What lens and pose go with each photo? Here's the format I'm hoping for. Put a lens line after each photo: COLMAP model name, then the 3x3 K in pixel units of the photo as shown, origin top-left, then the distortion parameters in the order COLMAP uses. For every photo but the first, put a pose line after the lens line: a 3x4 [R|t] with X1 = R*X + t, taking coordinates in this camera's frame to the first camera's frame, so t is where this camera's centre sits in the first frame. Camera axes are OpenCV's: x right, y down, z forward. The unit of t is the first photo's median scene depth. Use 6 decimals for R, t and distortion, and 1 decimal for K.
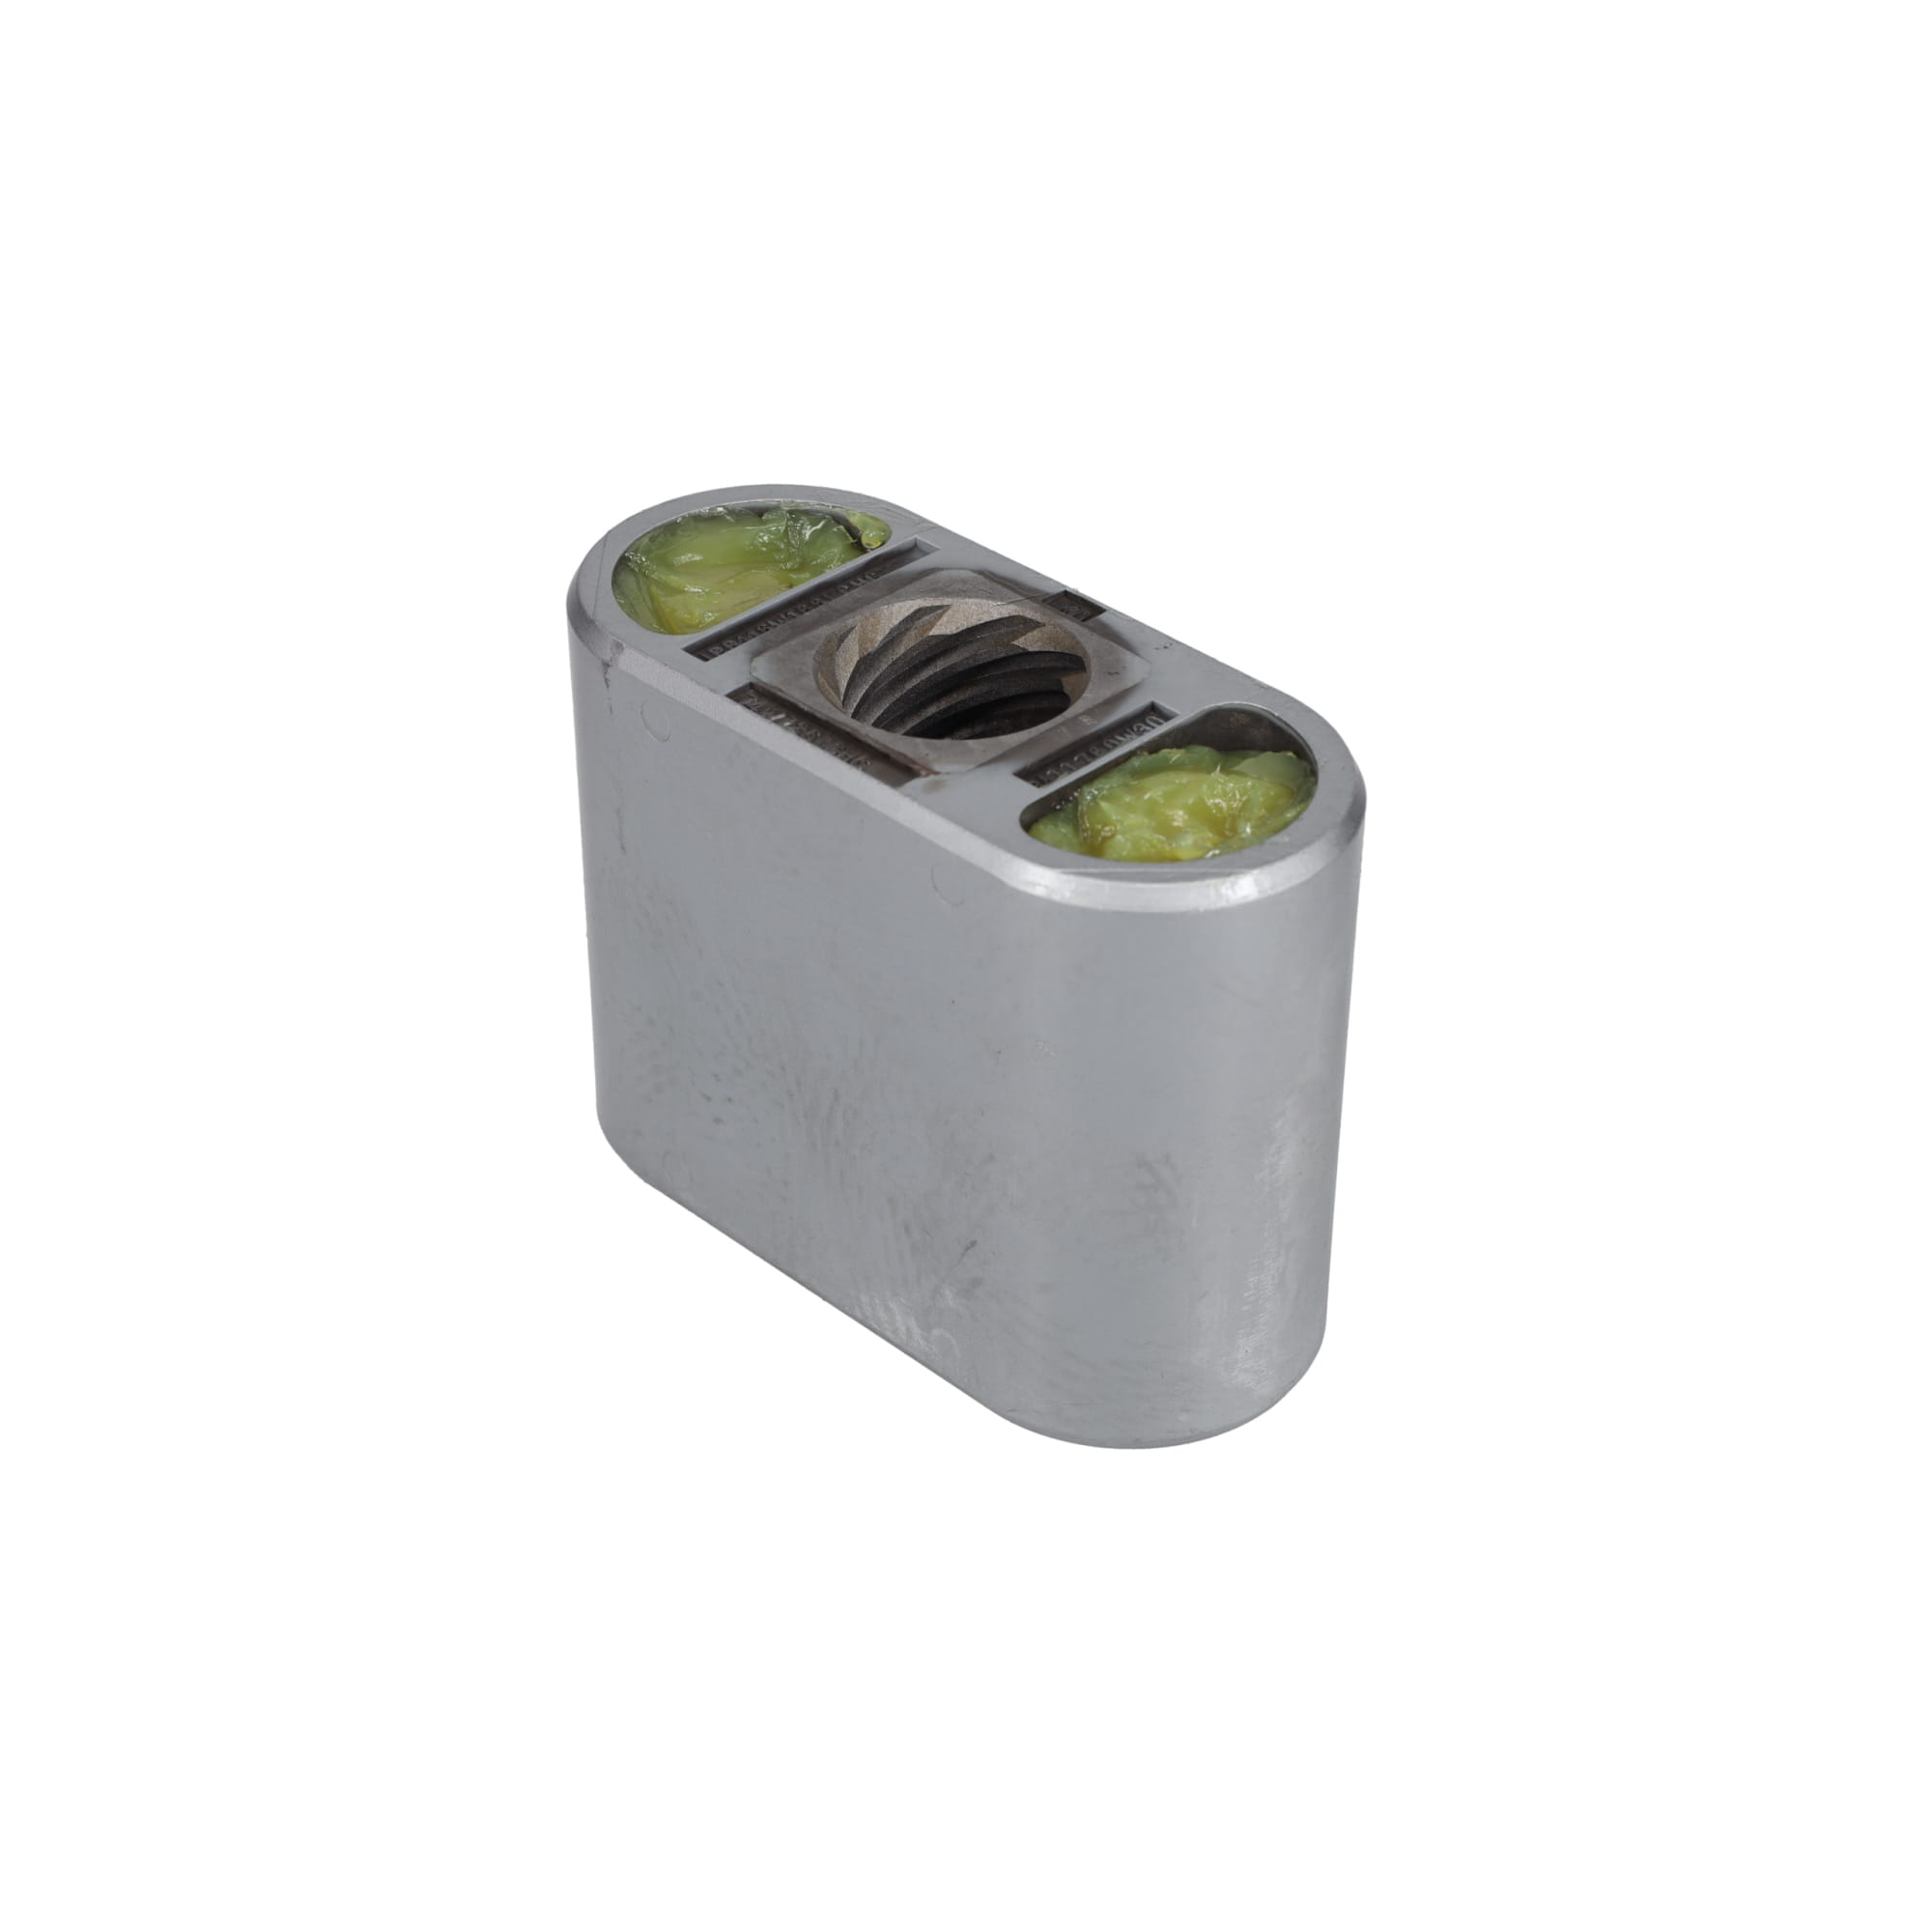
lens RADIAL K [[3929.3, 0, 966.0], [0, 3929.3, 966.0], [0, 0, 1]] dist [0.002525, 0.004248]
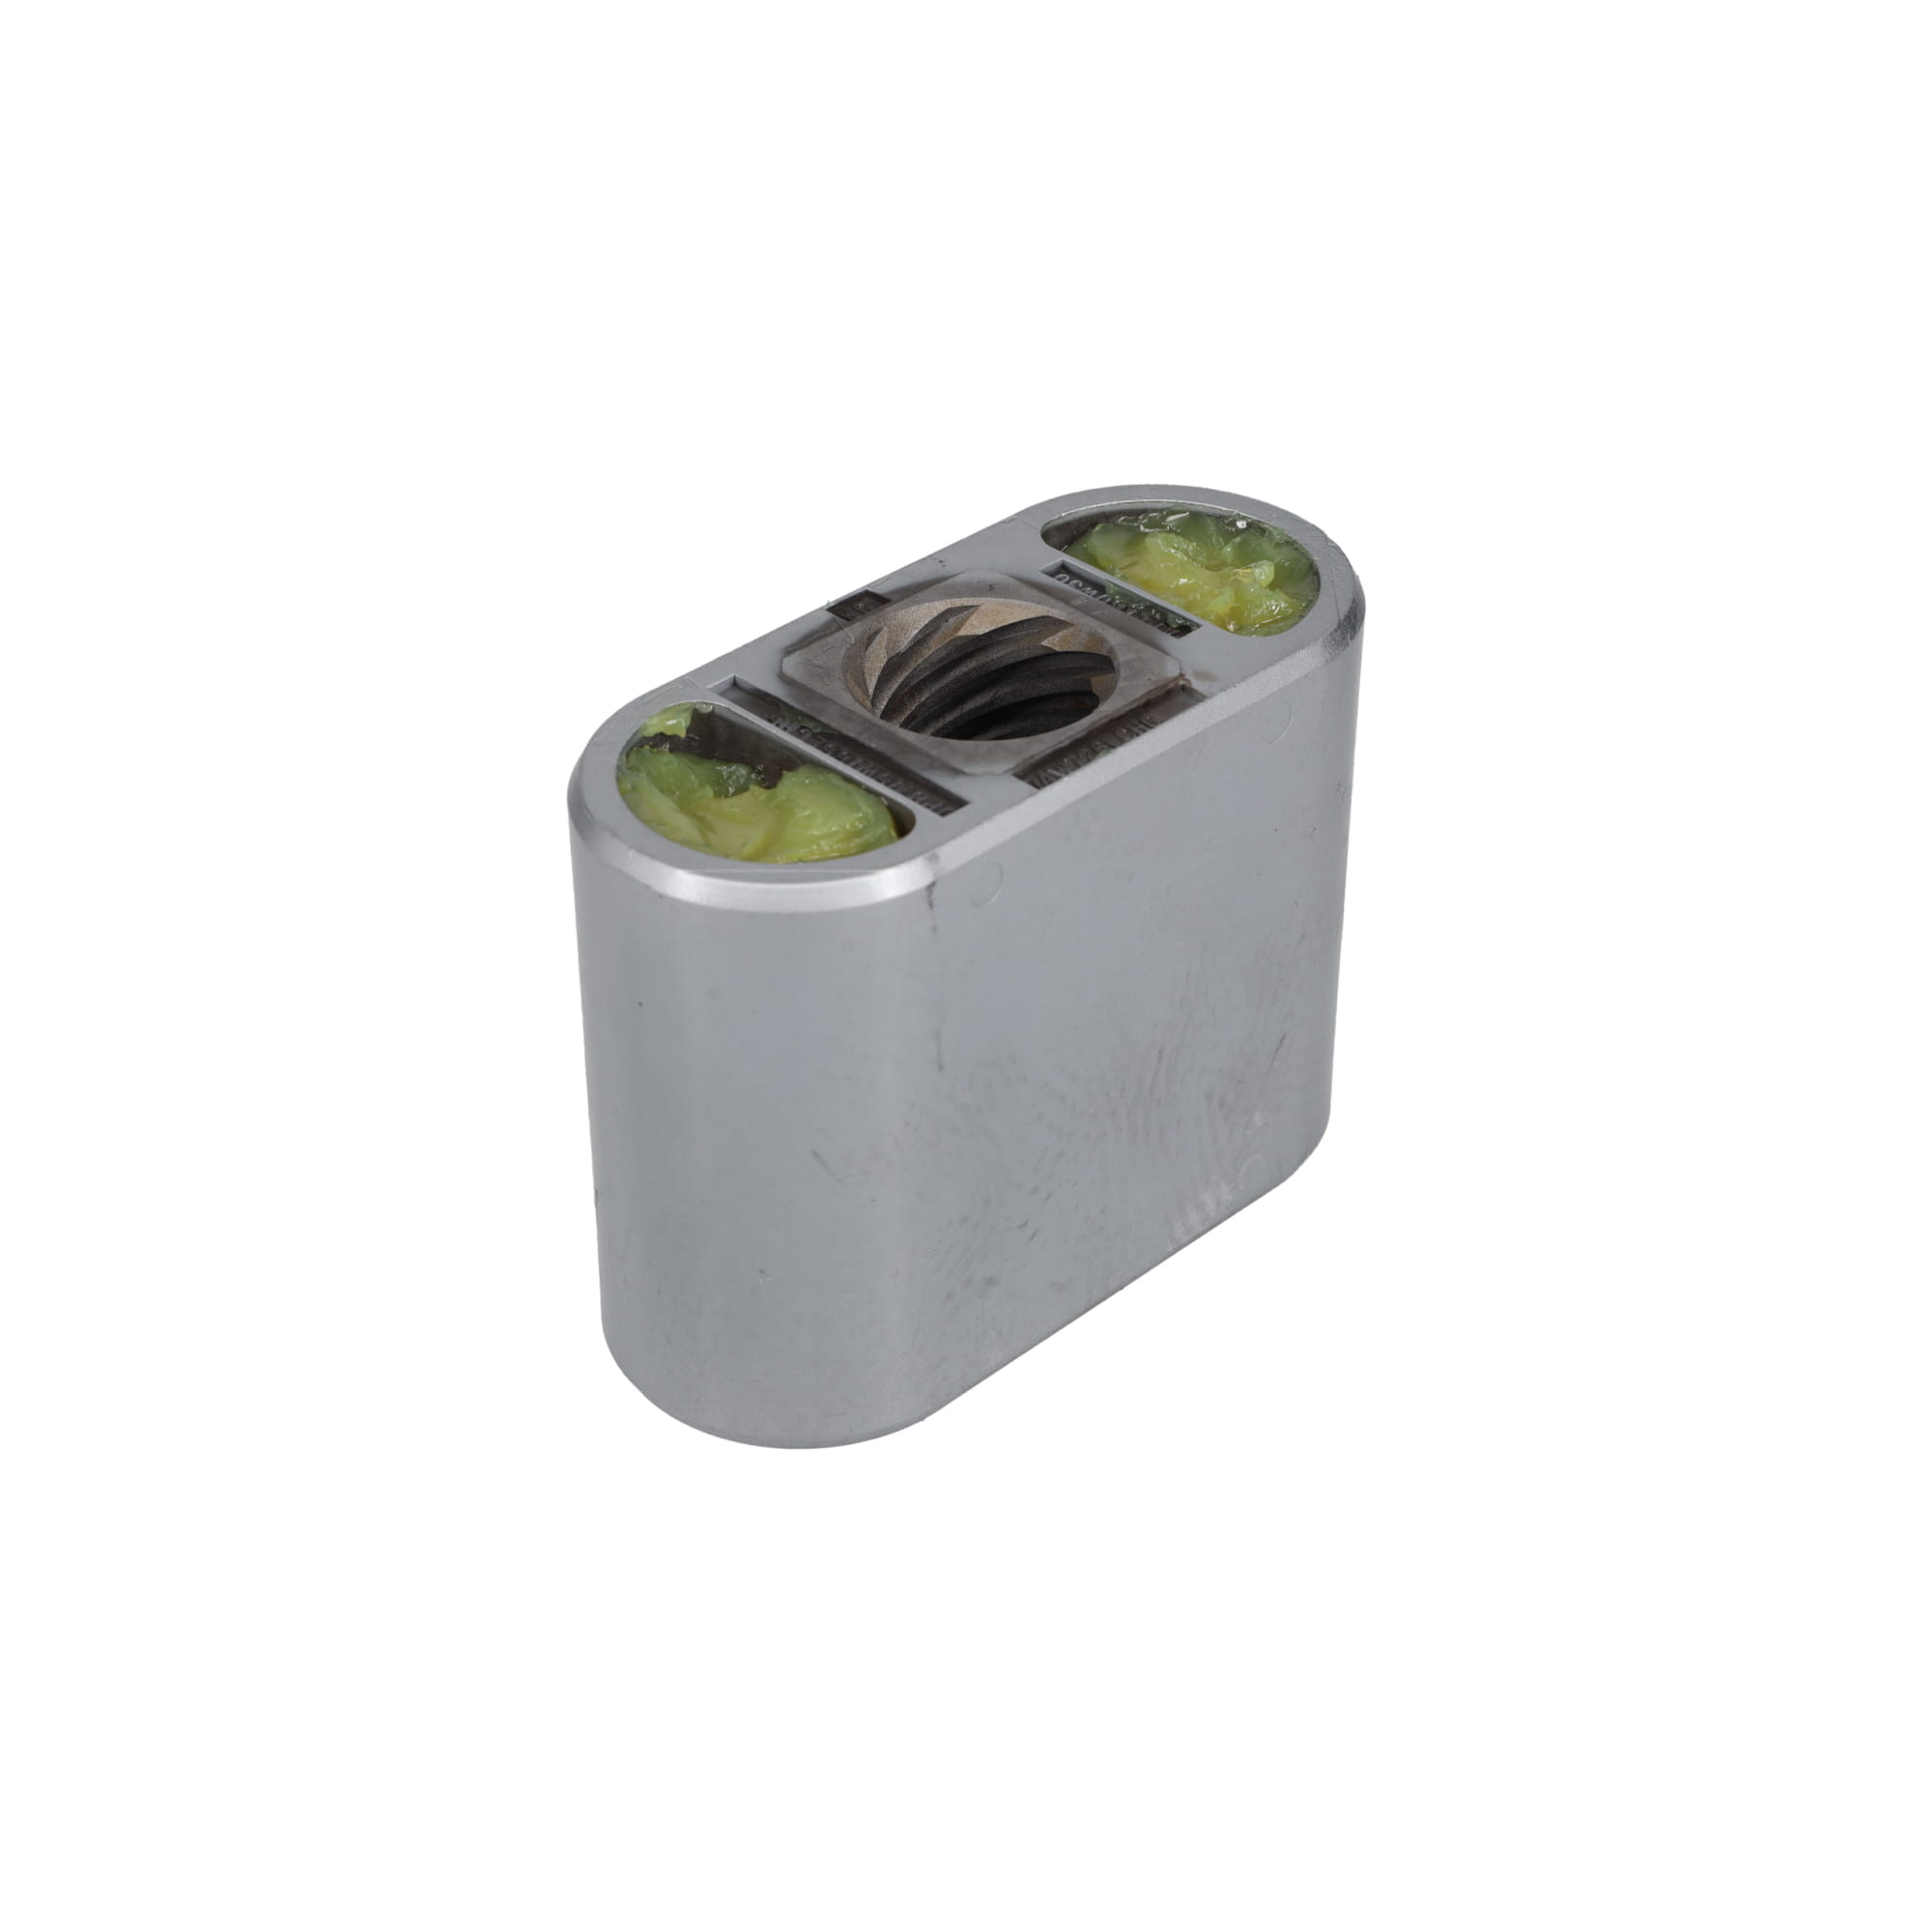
lens RADIAL K [[3929.3, 0, 966.0], [0, 3929.3, 966.0], [0, 0, 1]] dist [0.002525, 0.004248]
pose [[0.002353, -0.580177, 0.814487, -0.844133], [0.569771, 0.670127, 0.475700, -0.492747], [-0.821800, 0.462952, 0.332145, 0.693760]]
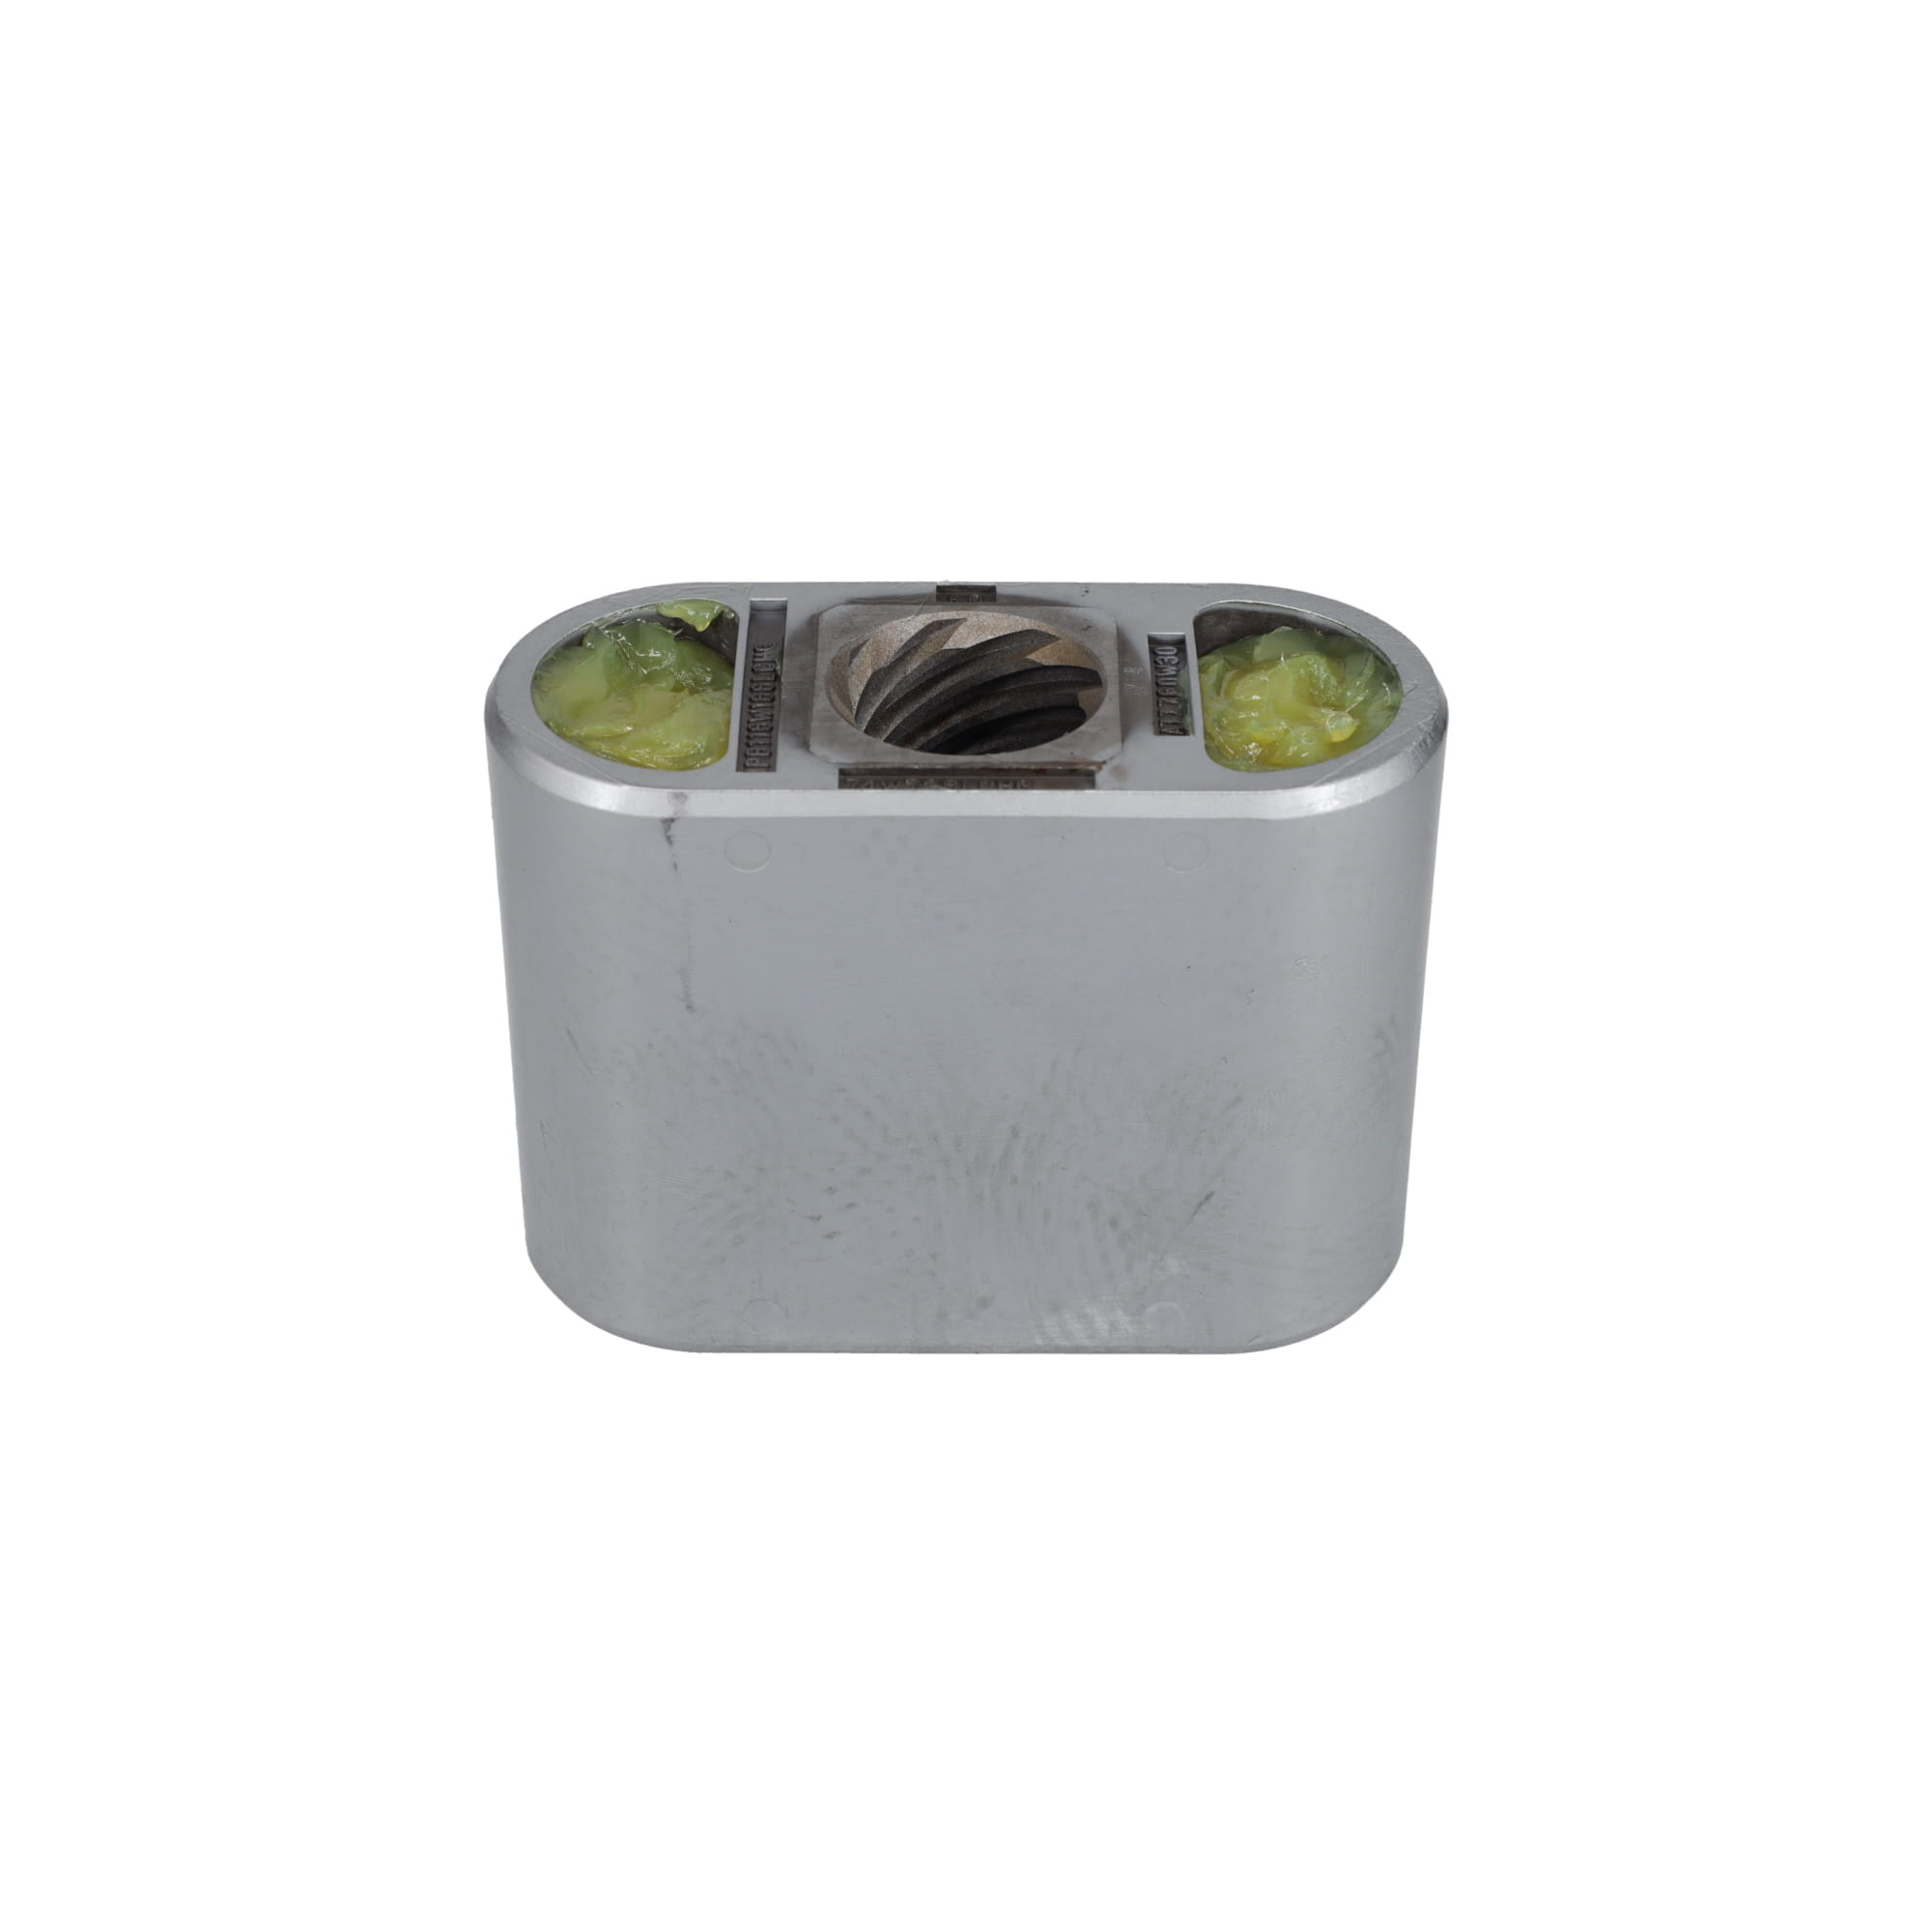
lens RADIAL K [[3929.3, 0, 966.0], [0, 3929.3, 966.0], [0, 0, 1]] dist [0.002525, 0.004248]
pose [[0.707649, -0.405718, 0.578468, -0.591859], [0.404562, 0.903879, 0.139043, -0.145922], [-0.579278, 0.135633, 0.803767, 0.212873]]
